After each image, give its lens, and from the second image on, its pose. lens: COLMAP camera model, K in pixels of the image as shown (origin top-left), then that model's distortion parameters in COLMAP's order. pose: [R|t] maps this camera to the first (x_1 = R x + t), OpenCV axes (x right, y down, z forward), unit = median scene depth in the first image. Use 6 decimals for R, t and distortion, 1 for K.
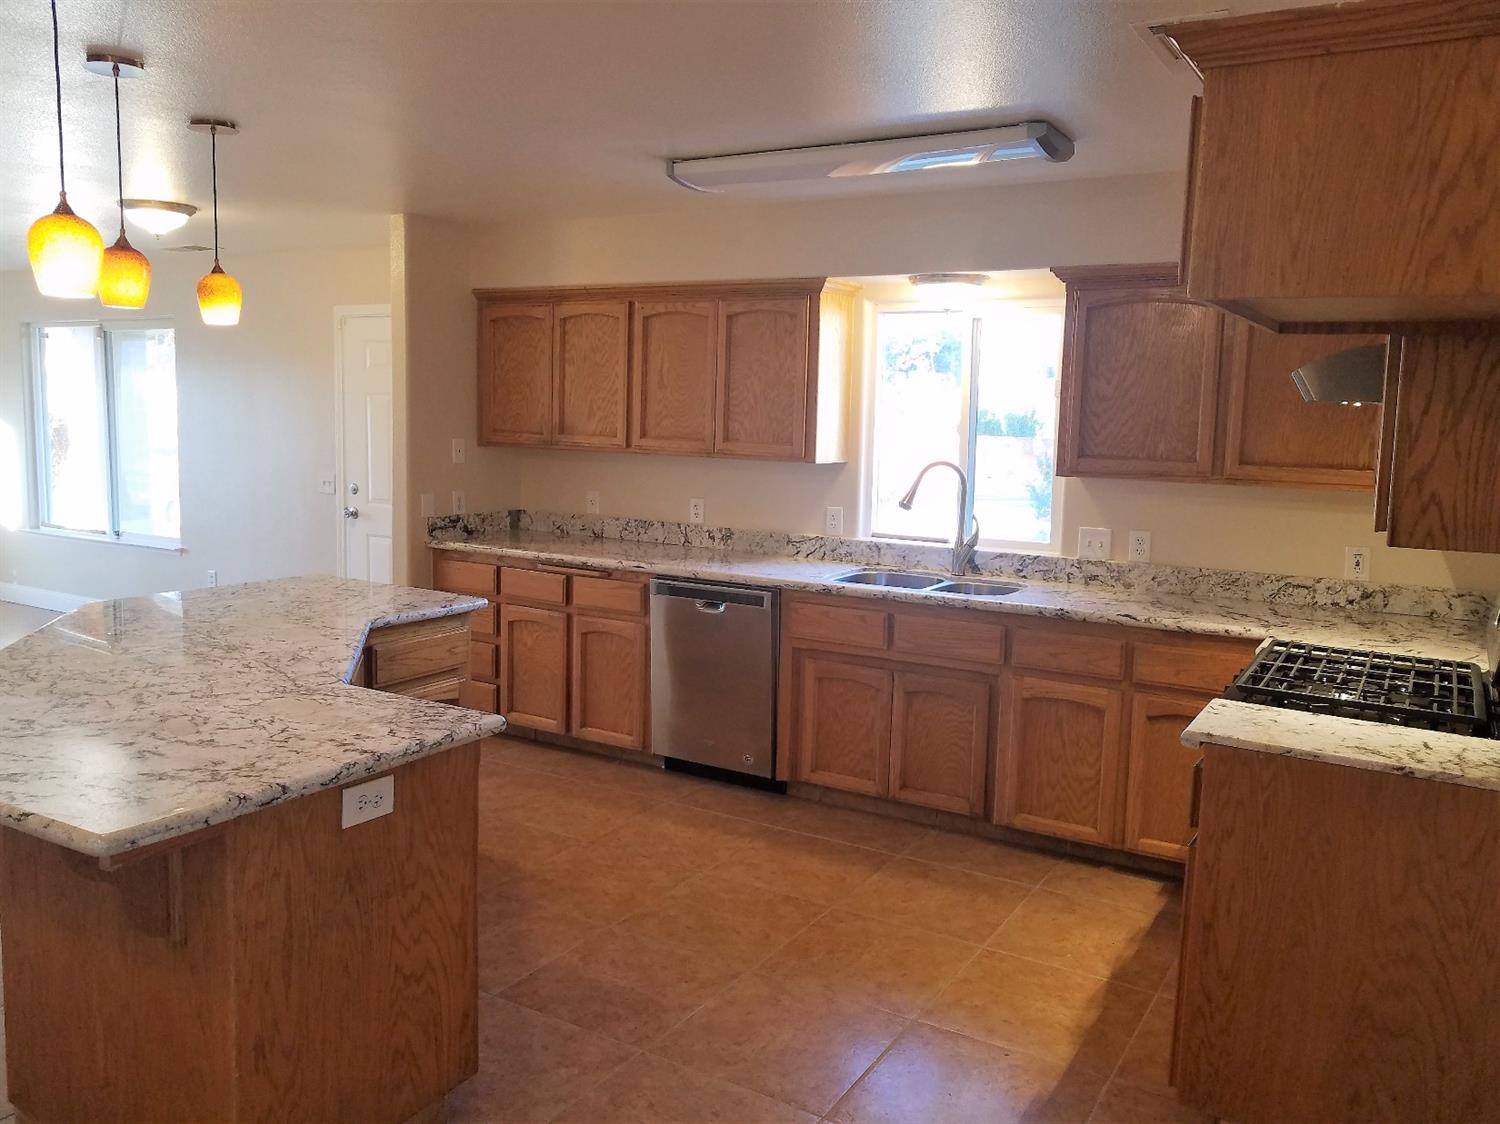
lens RADIAL K [[1162.2, 0, 769.9], [0, 1162.2, 543.9], [0, 0, 1]] dist [-0.008798, -0.001225]
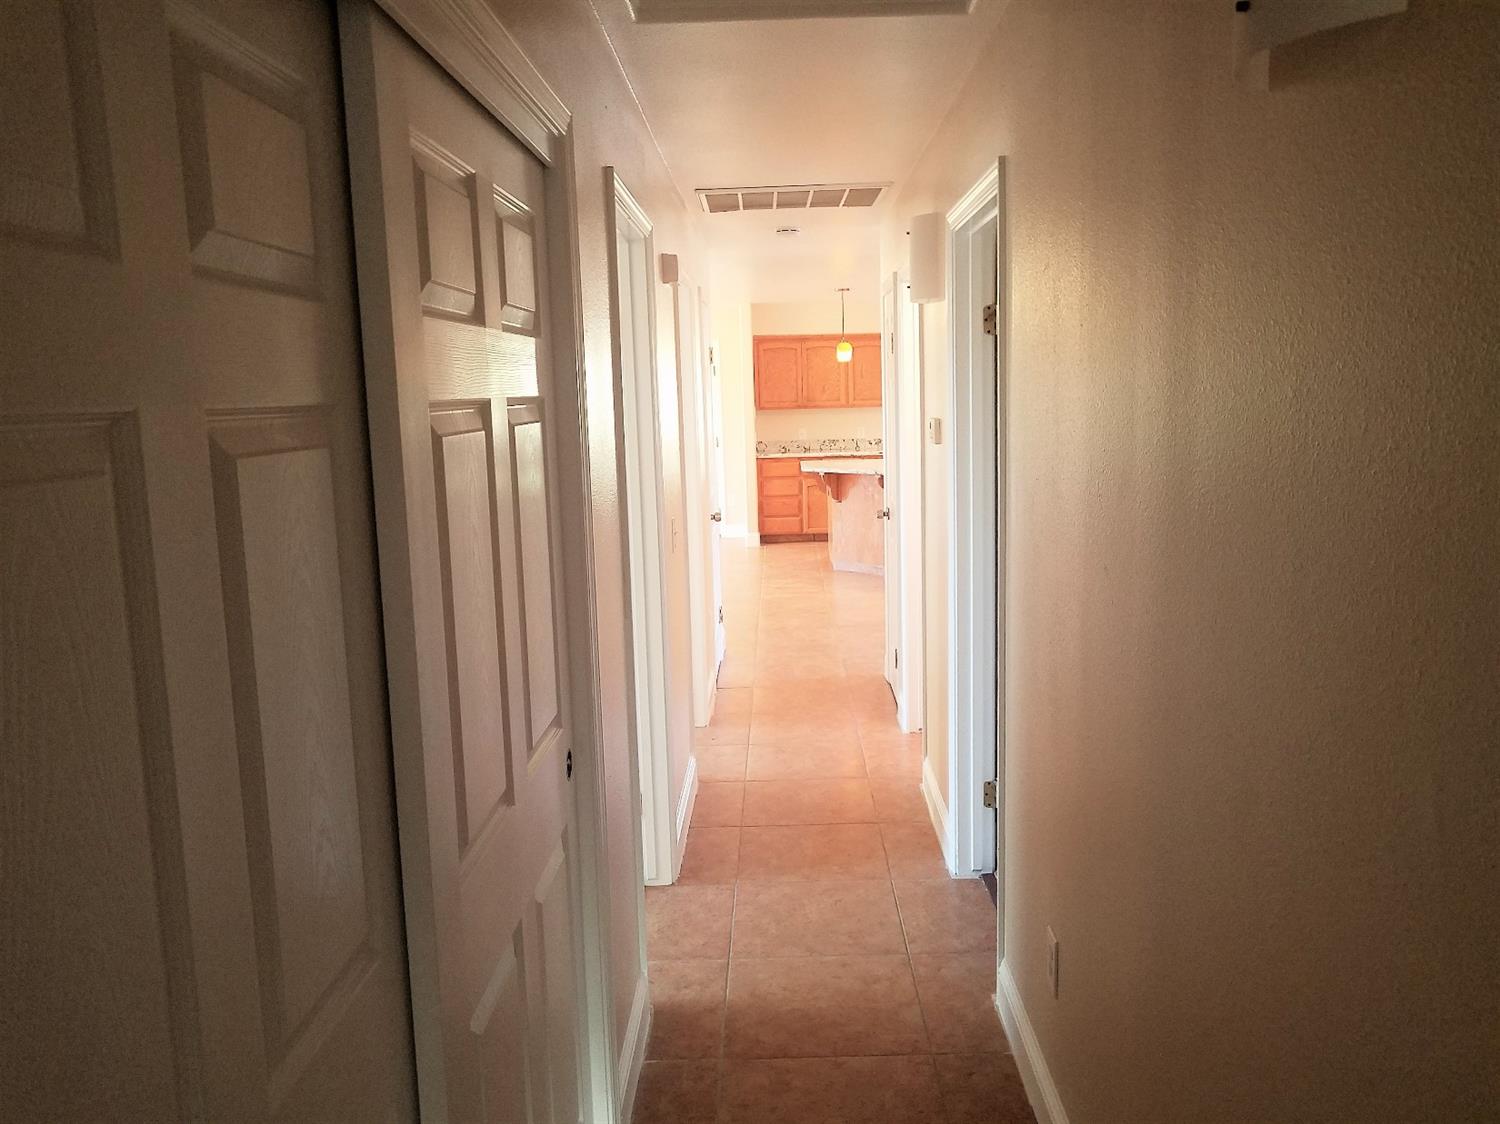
lens RADIAL K [[1163.9, 0, 769.5], [0, 1163.9, 561.5], [0, 0, 1]] dist [0.004825, 0.003447]
pose [[0.862582, -0.119644, 0.491566, -1.505009], [0.106569, 0.992803, 0.054638, 0.086025], [-0.494566, 0.005256, 0.869124, -0.966622]]
